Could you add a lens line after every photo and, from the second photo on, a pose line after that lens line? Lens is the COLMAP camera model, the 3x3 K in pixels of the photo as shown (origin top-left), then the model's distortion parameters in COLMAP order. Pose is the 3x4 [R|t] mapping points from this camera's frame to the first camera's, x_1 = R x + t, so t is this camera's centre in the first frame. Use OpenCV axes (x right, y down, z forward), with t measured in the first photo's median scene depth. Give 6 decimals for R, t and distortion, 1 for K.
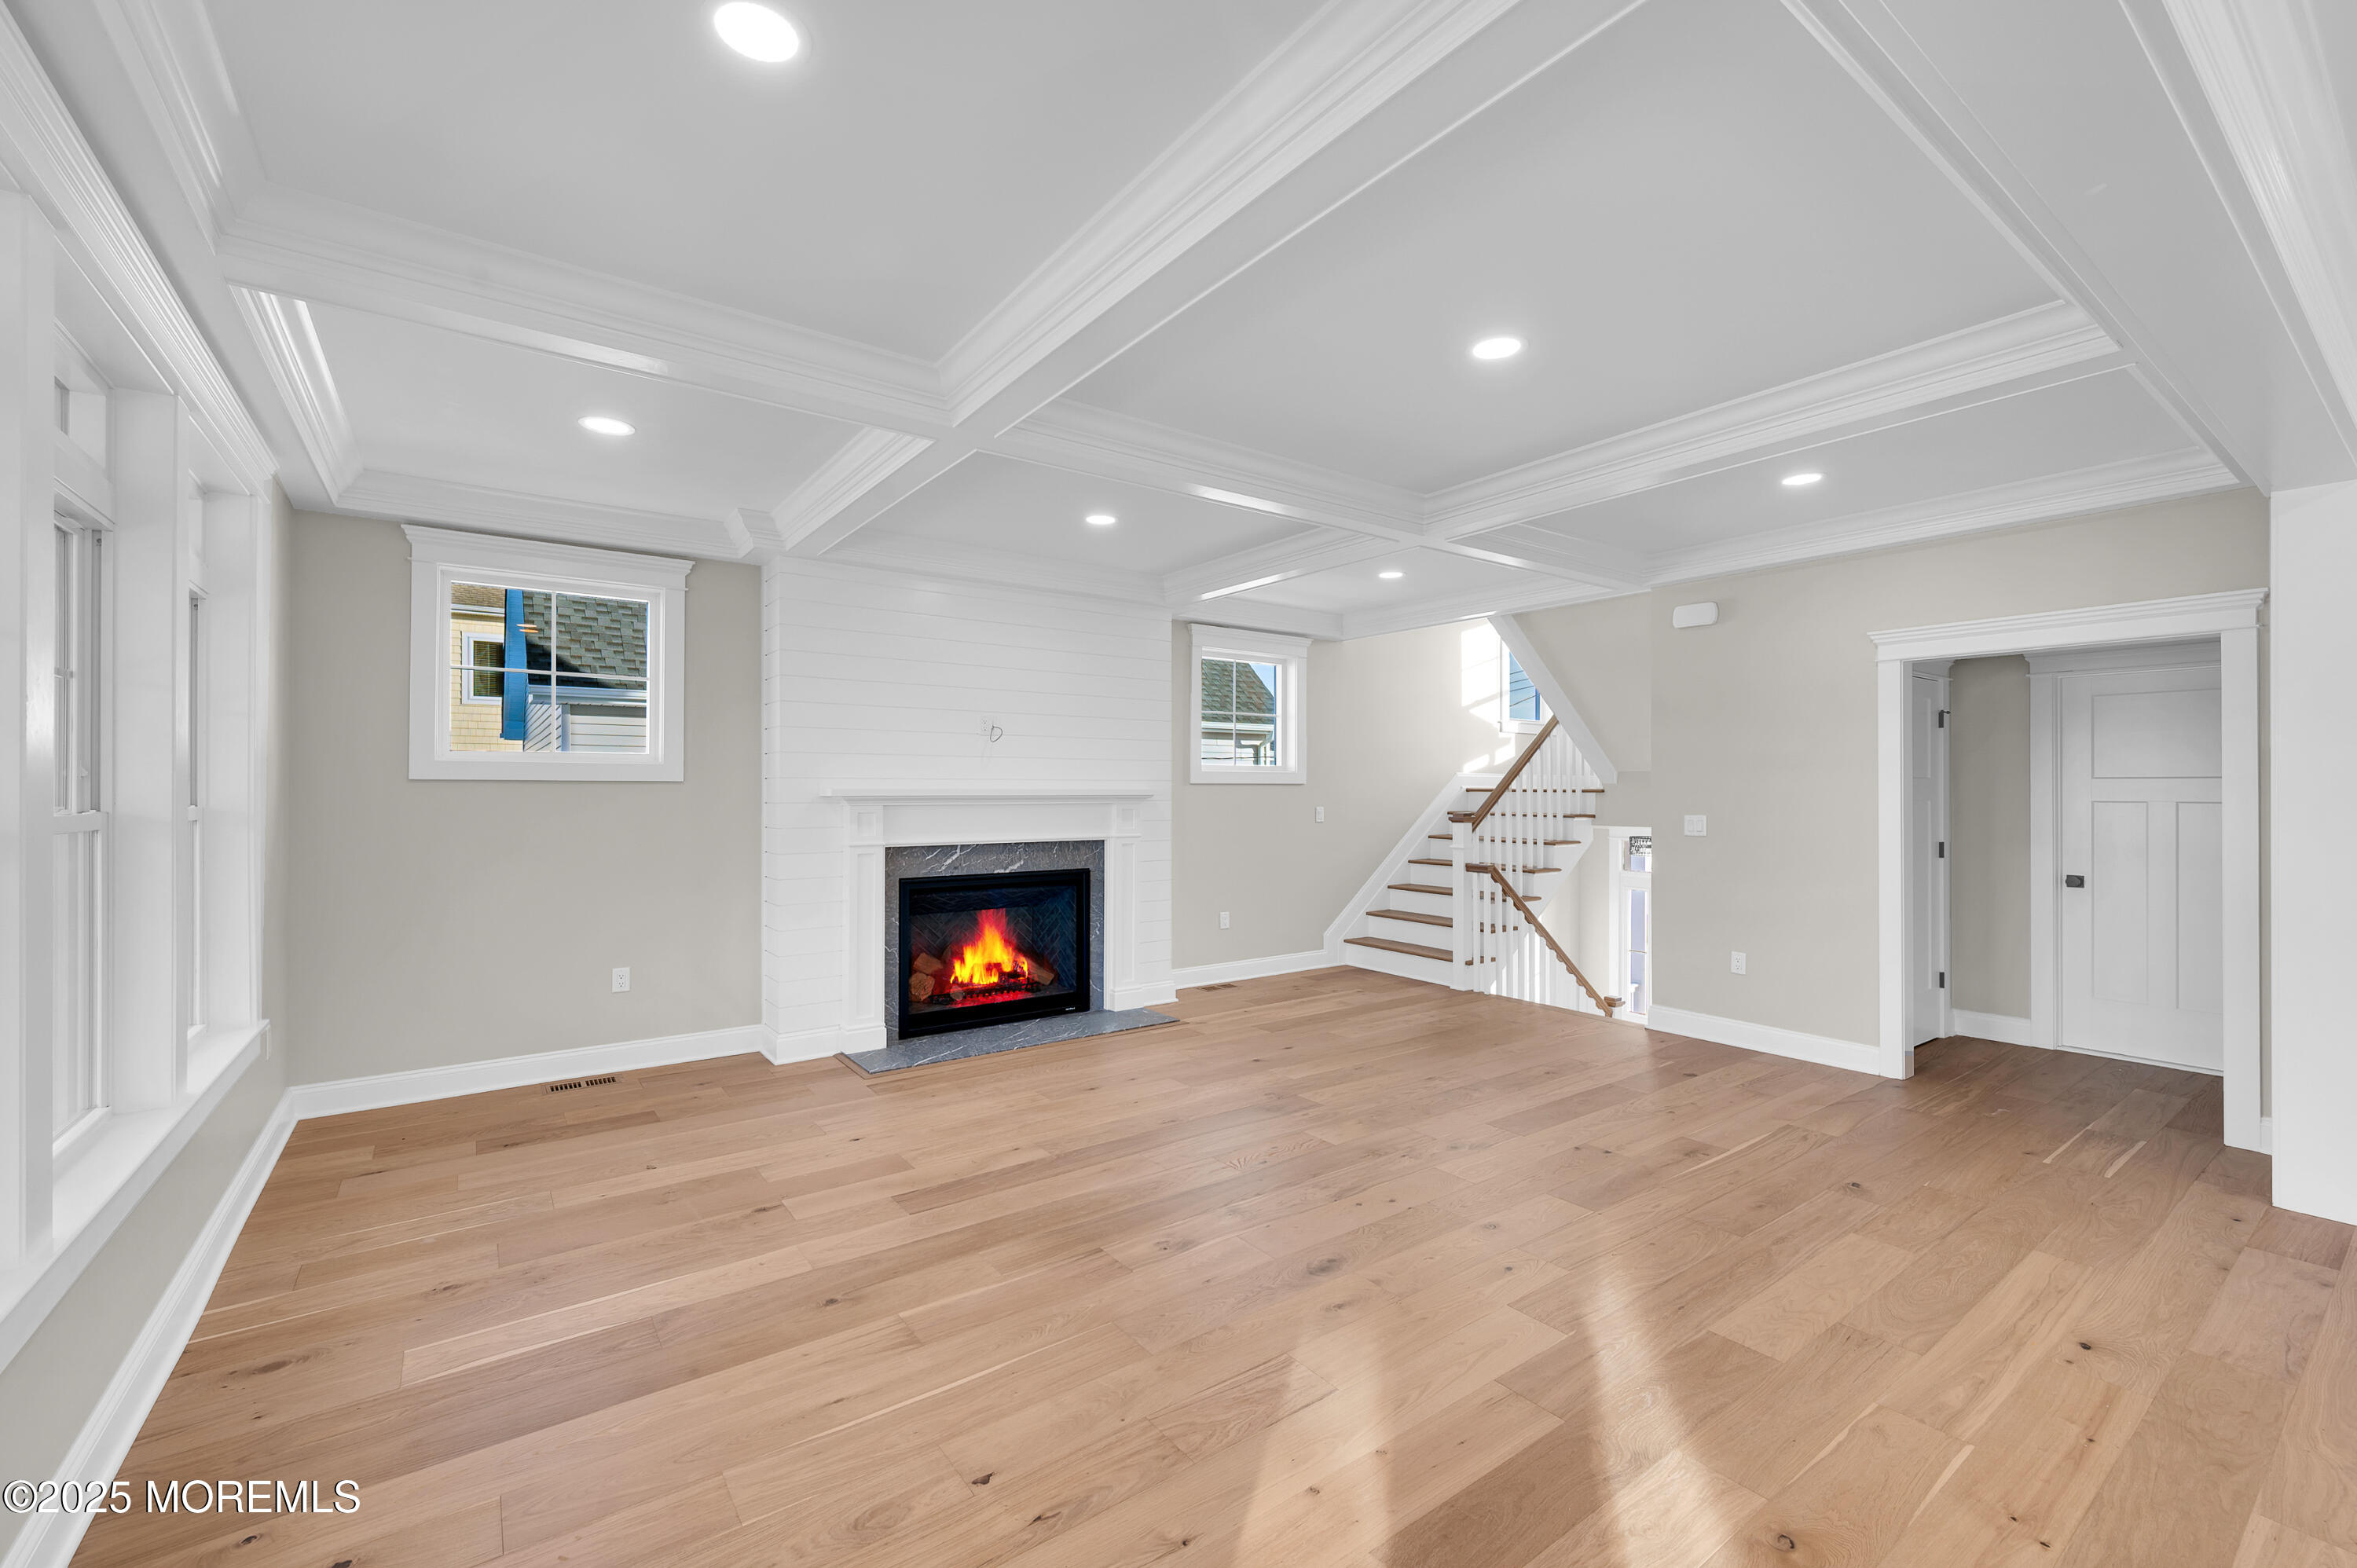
lens RADIAL K [[964.8, 0, 1205.3], [0, 964.8, 788.0], [0, 0, 1]] dist [-0.000178, -0.000213]
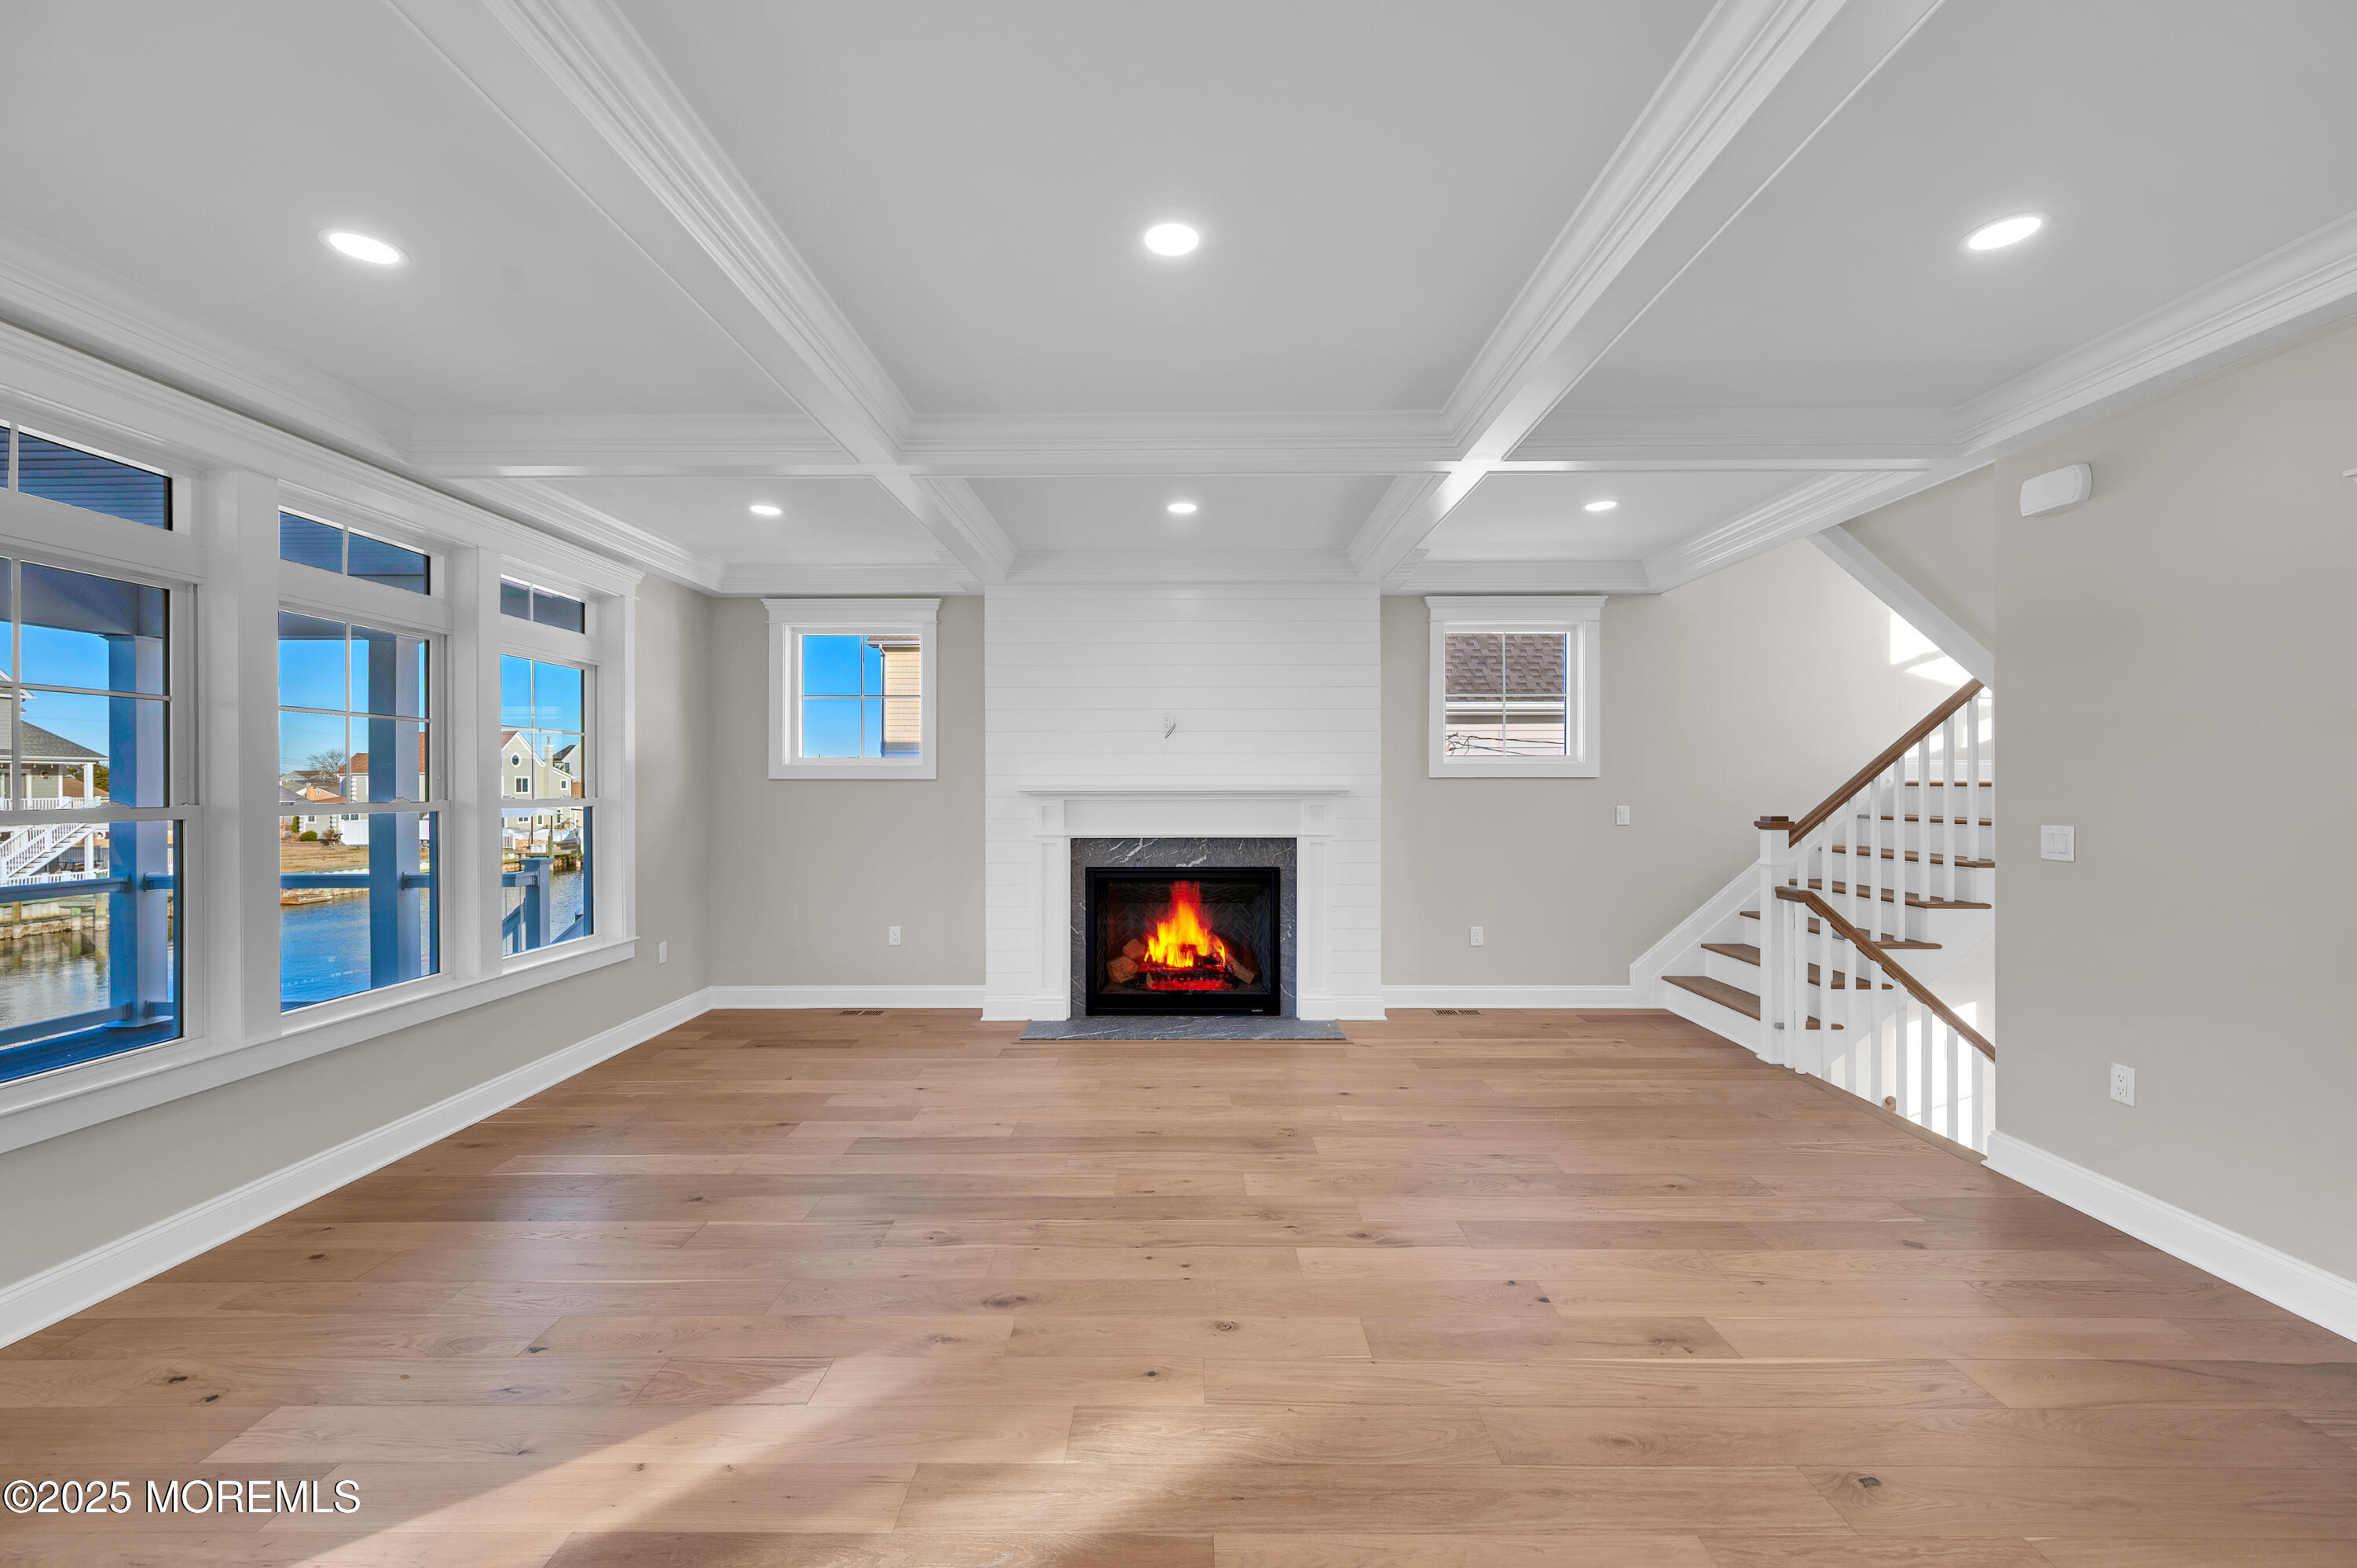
lens RADIAL K [[979.5, 0, 1184.8], [0, 979.5, 786.0], [0, 0, 1]] dist [0.000743, -0.000163]
pose [[0.797371, -0.001567, -0.603487, 0.423436], [0.003656, 0.999991, 0.002233, 0.000400], [0.603478, -0.003986, 0.797370, 0.182127]]
